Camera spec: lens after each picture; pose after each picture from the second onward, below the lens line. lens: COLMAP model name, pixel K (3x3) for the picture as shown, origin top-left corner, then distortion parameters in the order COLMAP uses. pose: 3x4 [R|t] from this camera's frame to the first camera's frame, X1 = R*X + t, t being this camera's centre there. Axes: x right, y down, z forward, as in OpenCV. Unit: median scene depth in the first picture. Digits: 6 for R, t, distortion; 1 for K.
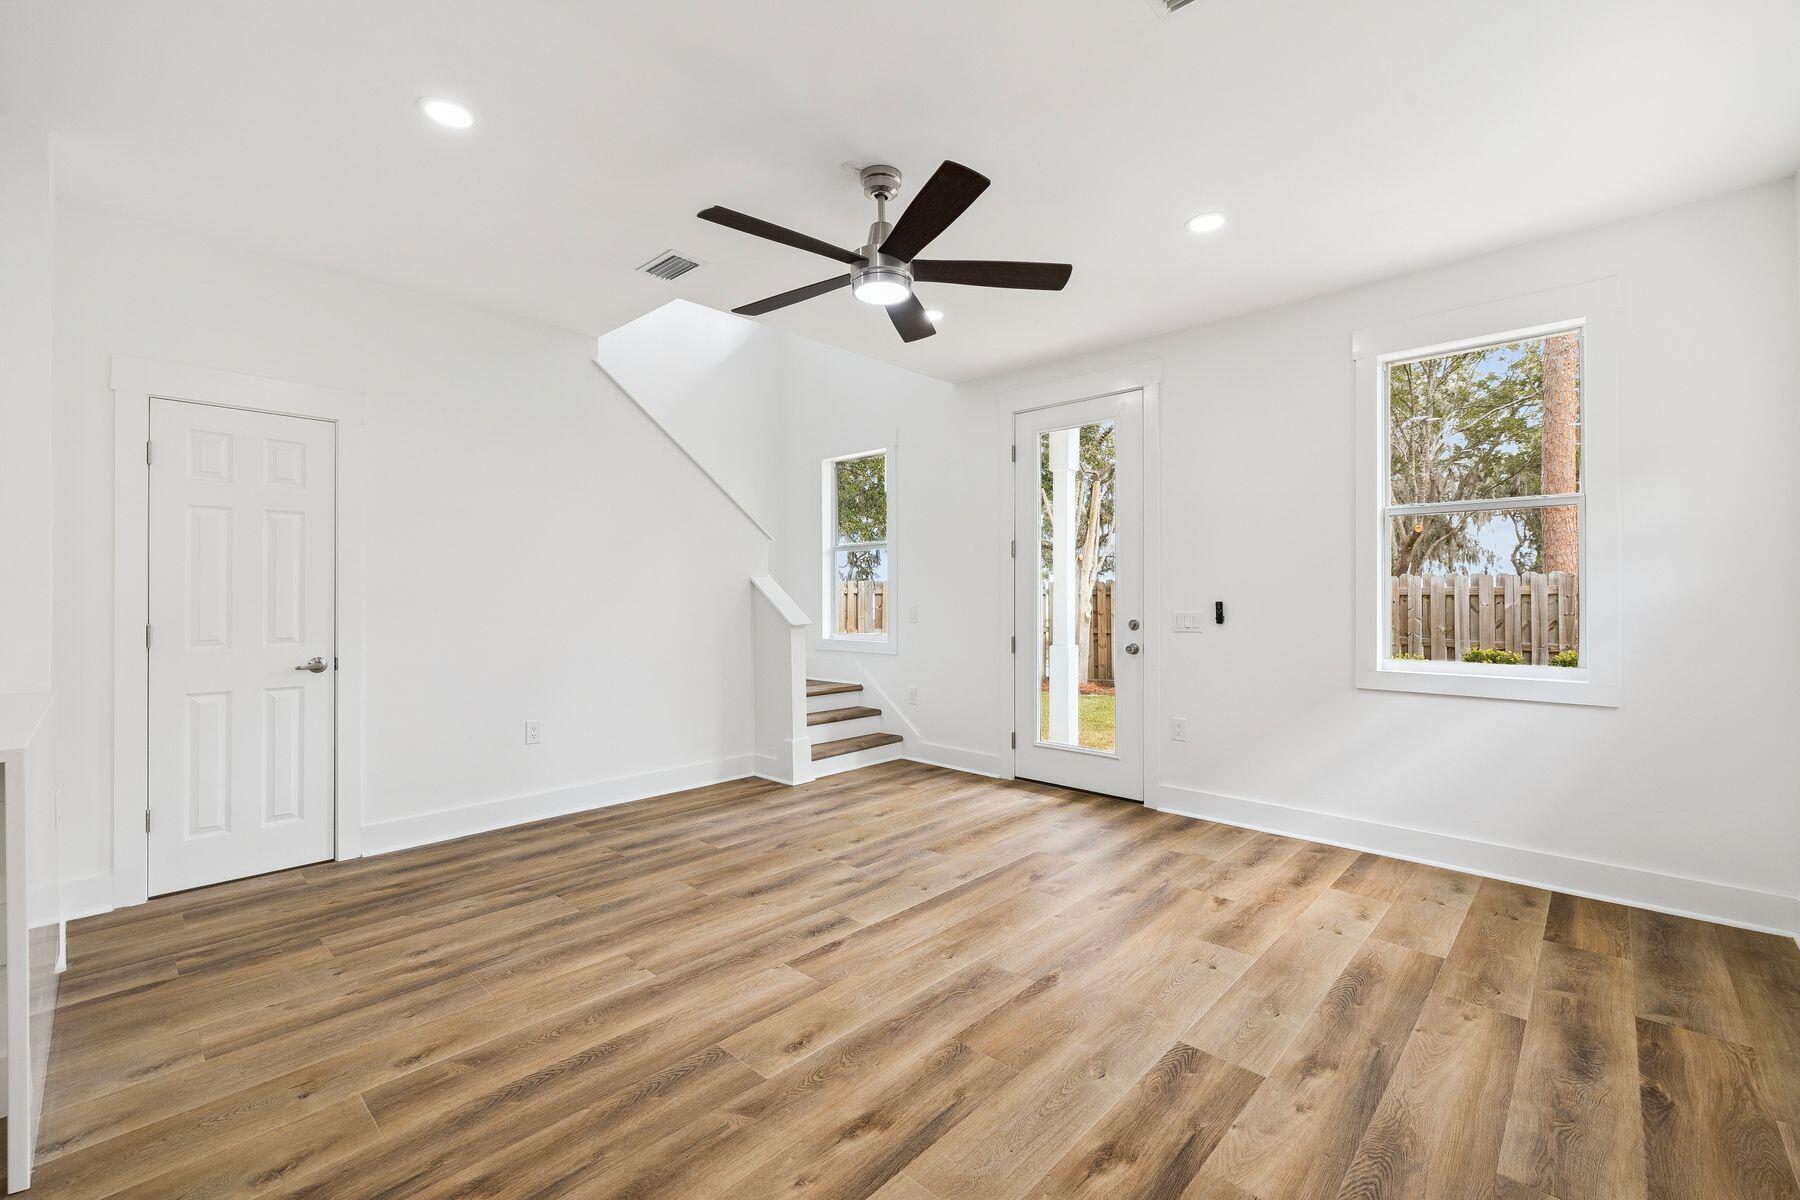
lens RADIAL K [[756.0, 0, 897.2], [0, 756.0, 595.7], [0, 0, 1]] dist [-0.001442, 0.000830]
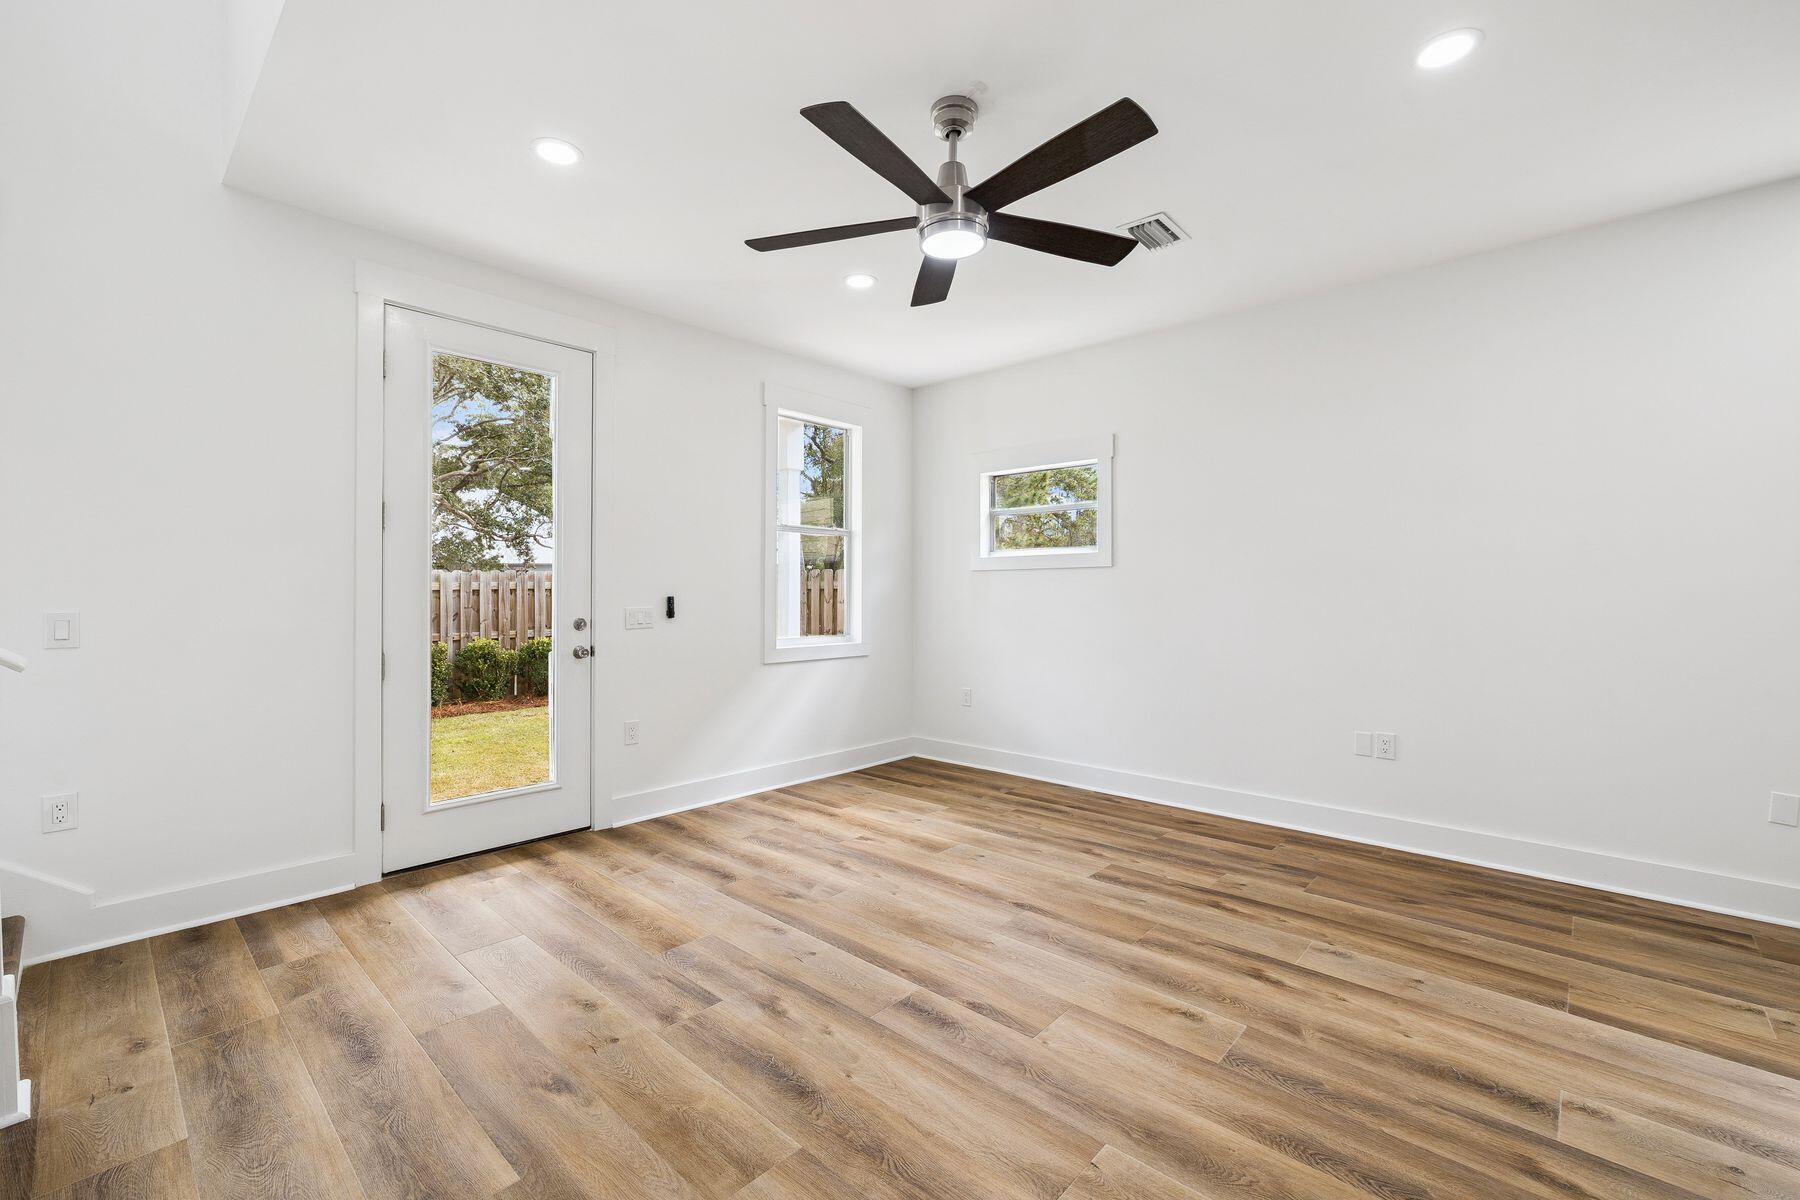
lens RADIAL K [[756.0, 0, 897.2], [0, 756.0, 595.7], [0, 0, 1]] dist [-0.001442, 0.000830]
pose [[-0.006375, -0.004598, 0.999969, -0.824605], [-0.001423, 0.999988, 0.004589, 0.004043], [-0.999979, -0.001393, -0.006382, 0.986250]]
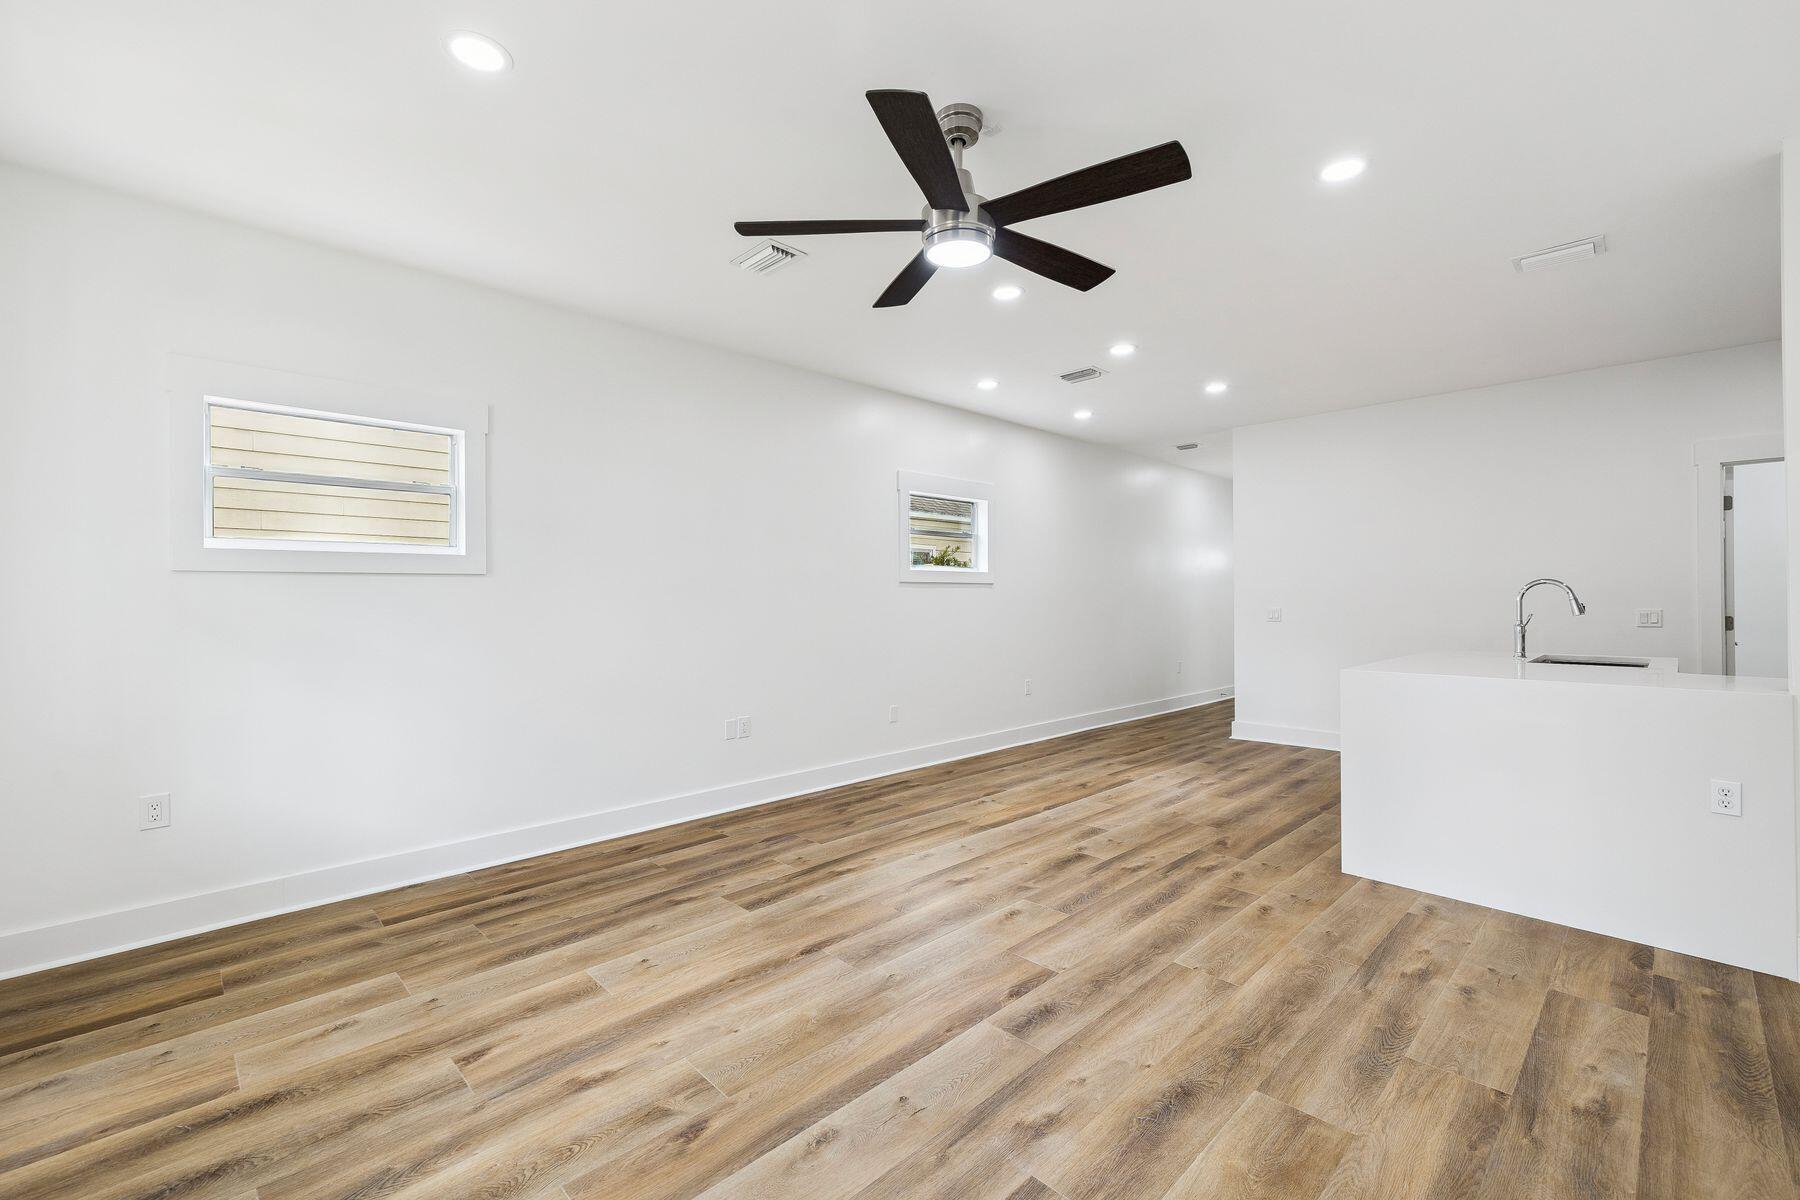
lens RADIAL K [[756.0, 0, 897.2], [0, 756.0, 595.7], [0, 0, 1]] dist [-0.001442, 0.000830]
pose [[-0.998588, 0.007537, 0.052586, 0.006622], [0.007304, 0.999963, -0.004631, -0.006856], [-0.052619, -0.004241, -0.998606, 1.718980]]
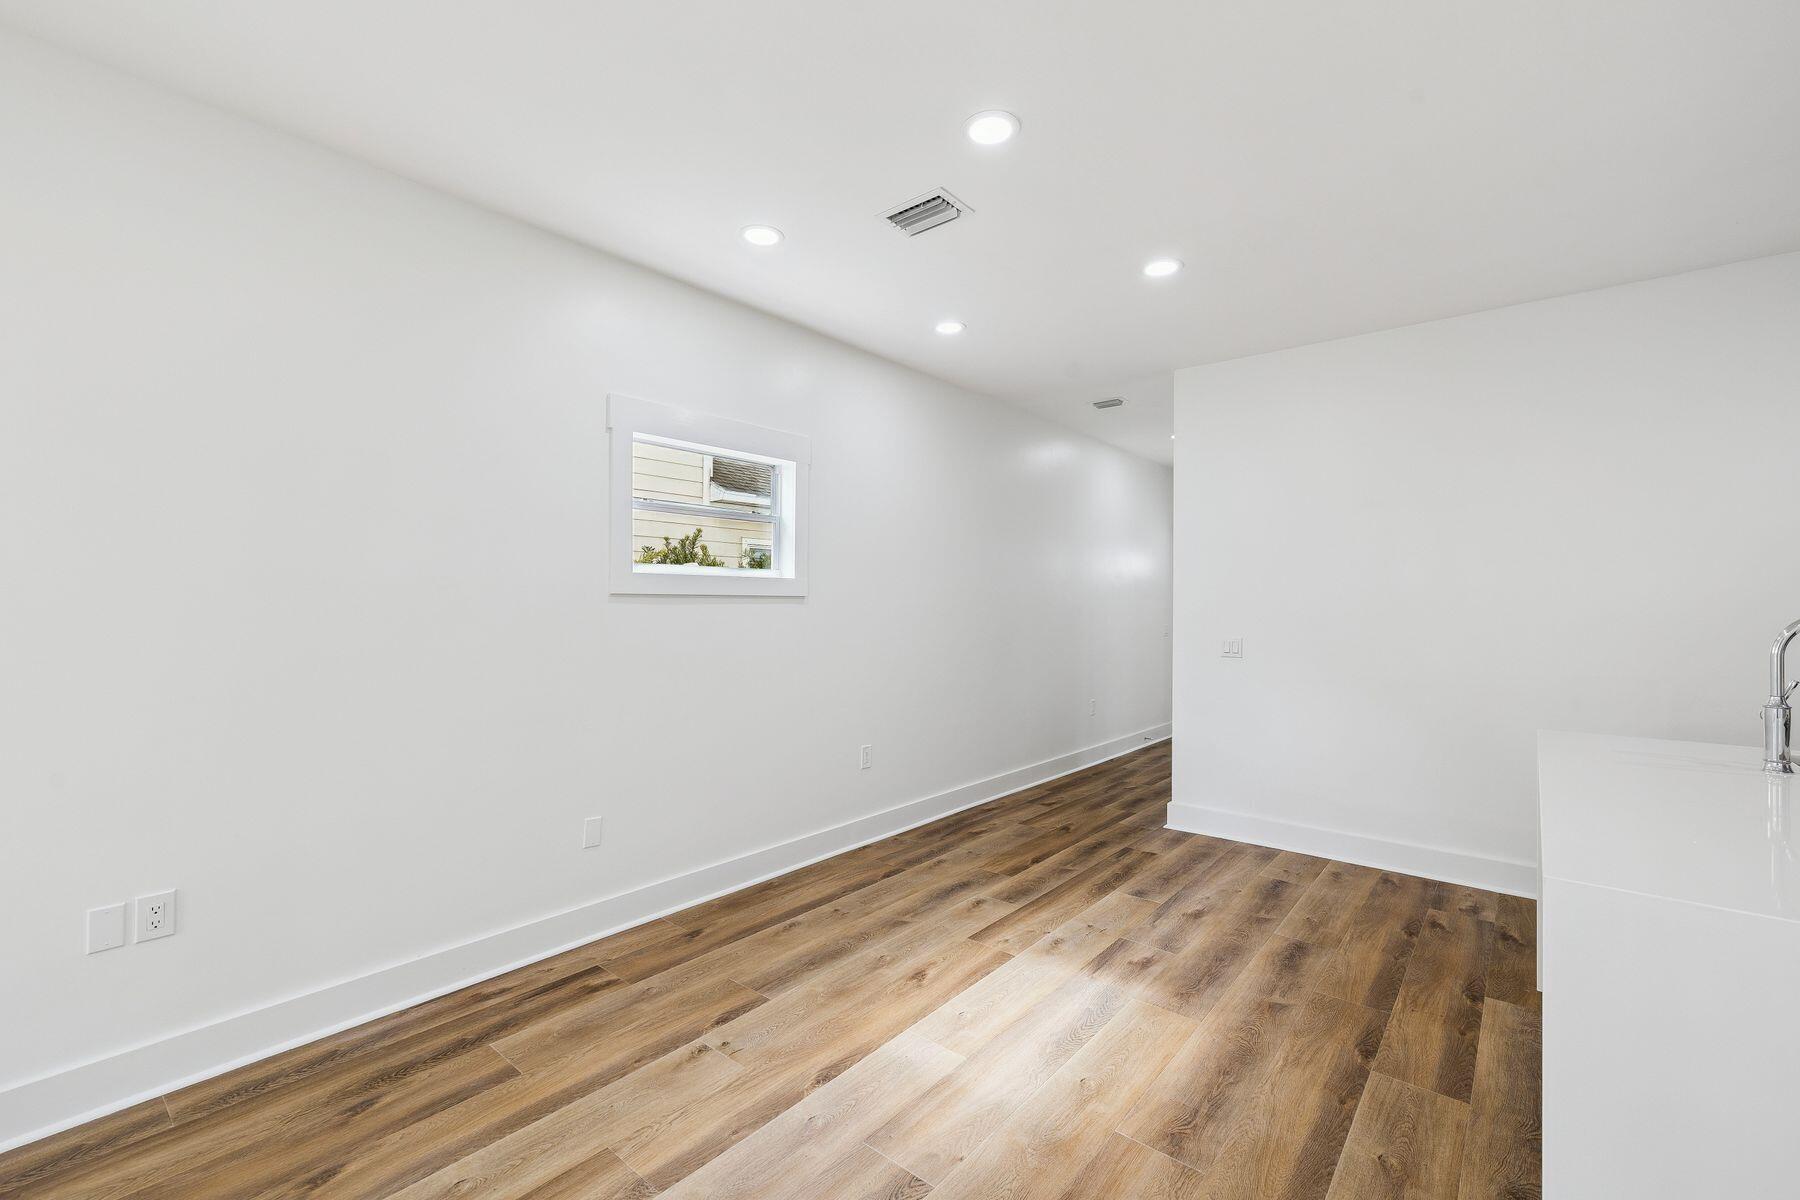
lens RADIAL K [[763.1, 0, 899.2], [0, 763.1, 598.2], [0, 0, 1]] dist [-0.001161, 0.000593]
pose [[-0.998514, -0.004616, -0.054295, -0.242327], [-0.004414, 0.999983, -0.003850, -0.040311], [0.054312, -0.003604, -0.998518, 0.921893]]
